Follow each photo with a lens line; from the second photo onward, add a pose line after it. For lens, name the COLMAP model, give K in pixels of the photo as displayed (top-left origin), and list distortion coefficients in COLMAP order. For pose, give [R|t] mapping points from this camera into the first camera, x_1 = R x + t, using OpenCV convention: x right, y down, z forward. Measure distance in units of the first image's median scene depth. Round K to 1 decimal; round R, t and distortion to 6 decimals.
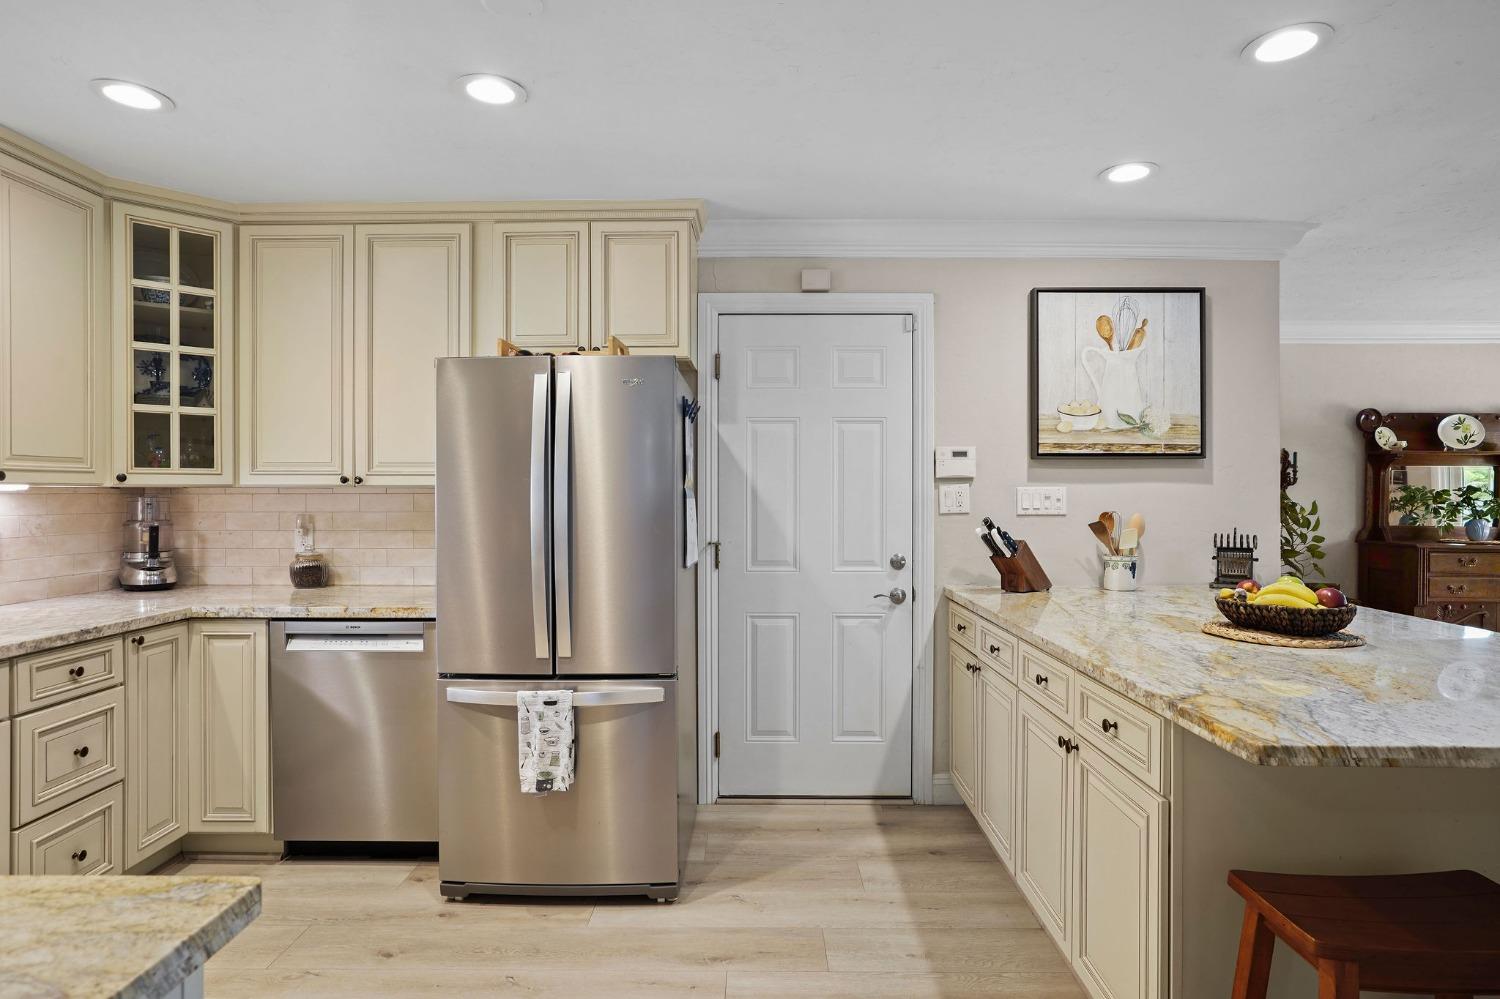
lens RADIAL K [[835.9, 0, 753.8], [0, 835.9, 493.6], [0, 0, 1]] dist [-0.045585, 0.036505]
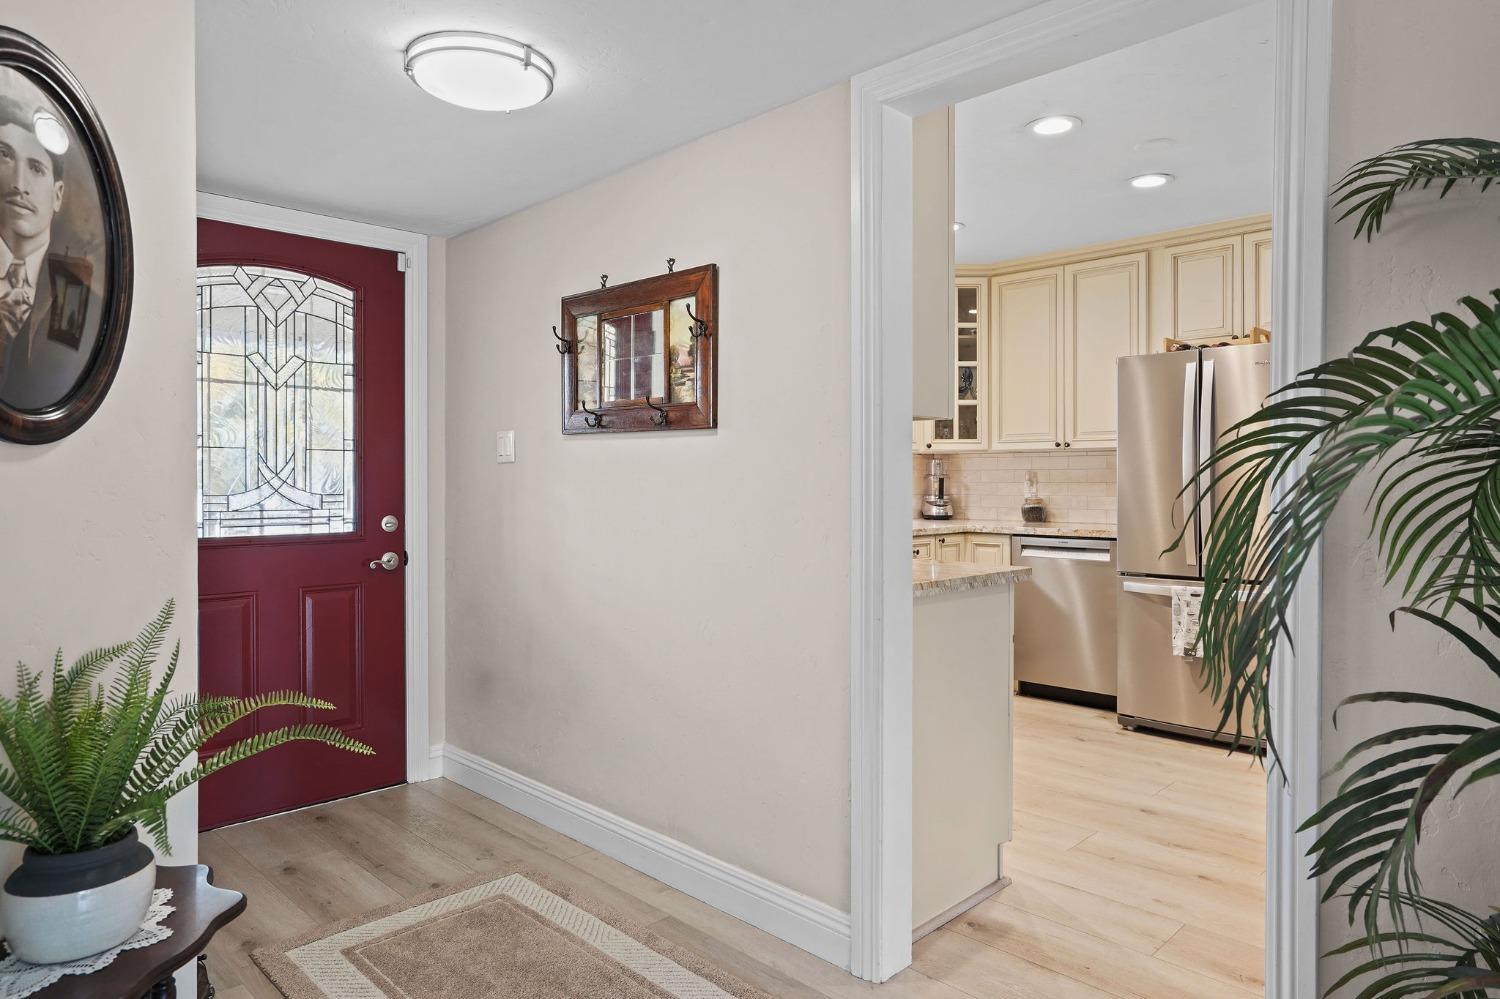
lens RADIAL K [[931.8, 0, 753.2], [0, 931.8, 487.6], [0, 0, 1]] dist [-0.038360, 0.054271]
pose [[0.715770, 0.006565, -0.698305, 0.243909], [-0.000521, 0.999961, 0.008867, 0.042423], [0.698336, -0.005983, 0.715745, -0.504062]]
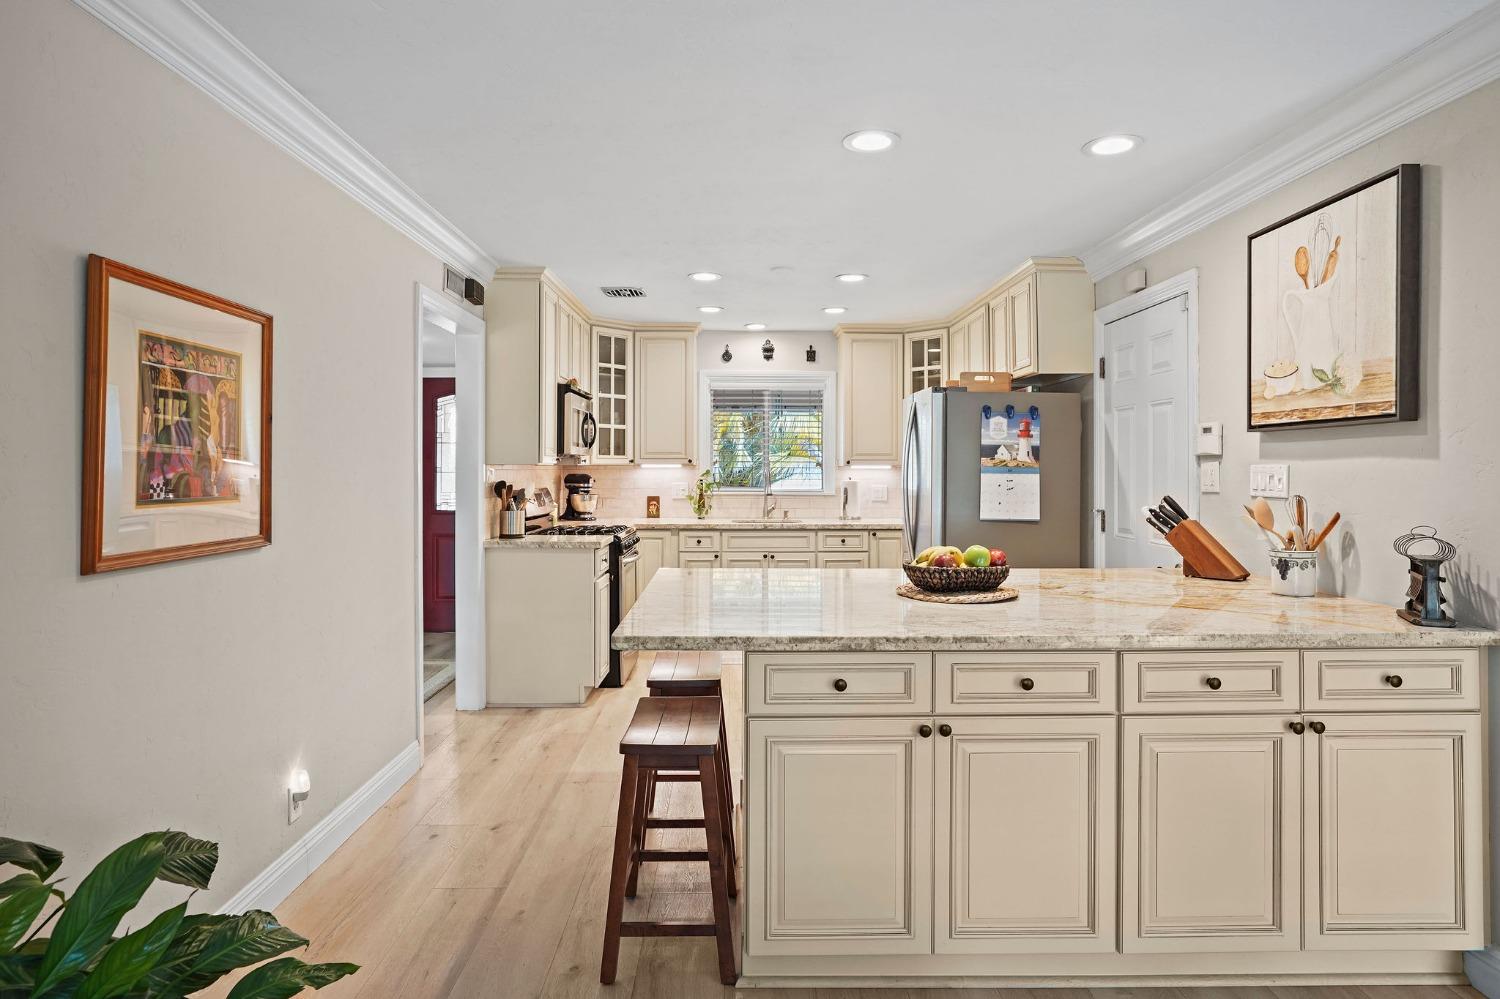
lens RADIAL K [[846.1, 0, 751.6], [0, 846.1, 464.2], [0, 0, 1]] dist [-0.044214, 0.040251]
pose [[0.029085, -0.004264, -0.999568, 1.252612], [-0.004013, 0.999982, -0.004382, -0.002416], [0.999569, 0.004139, 0.029067, 0.474138]]
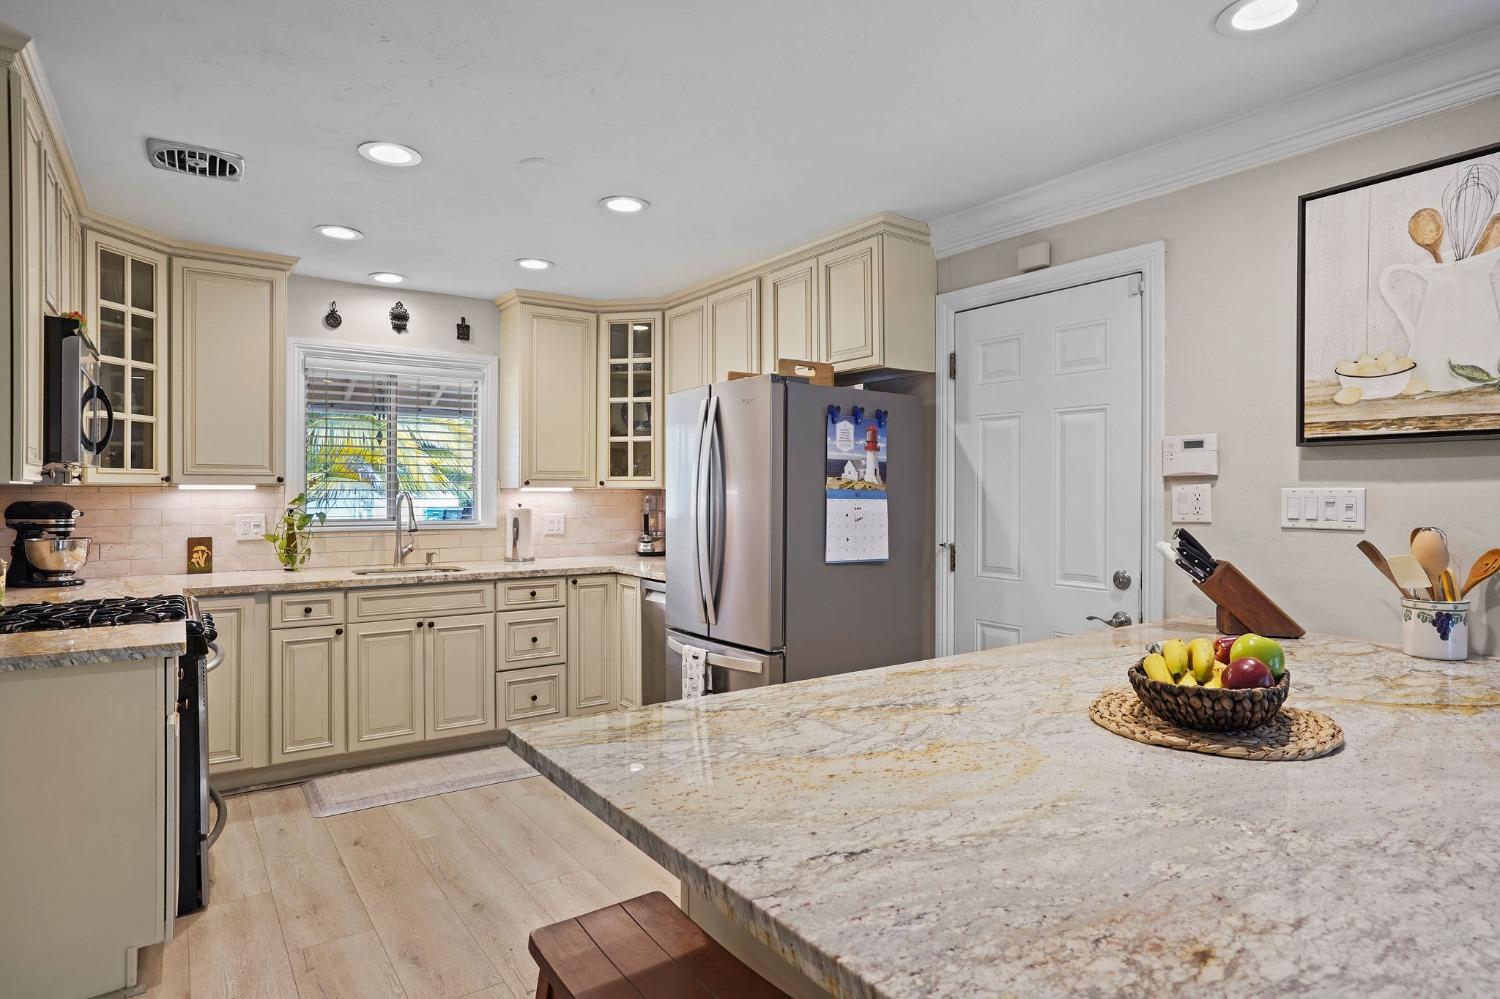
lens RADIAL K [[835.9, 0, 753.8], [0, 835.9, 493.6], [0, 0, 1]] dist [-0.045585, 0.036505]
pose [[0.585180, 0.004005, -0.810893, 0.655076], [-0.004161, 0.999989, 0.001936, -0.002550], [0.810893, 0.002241, 0.585191, 0.248501]]
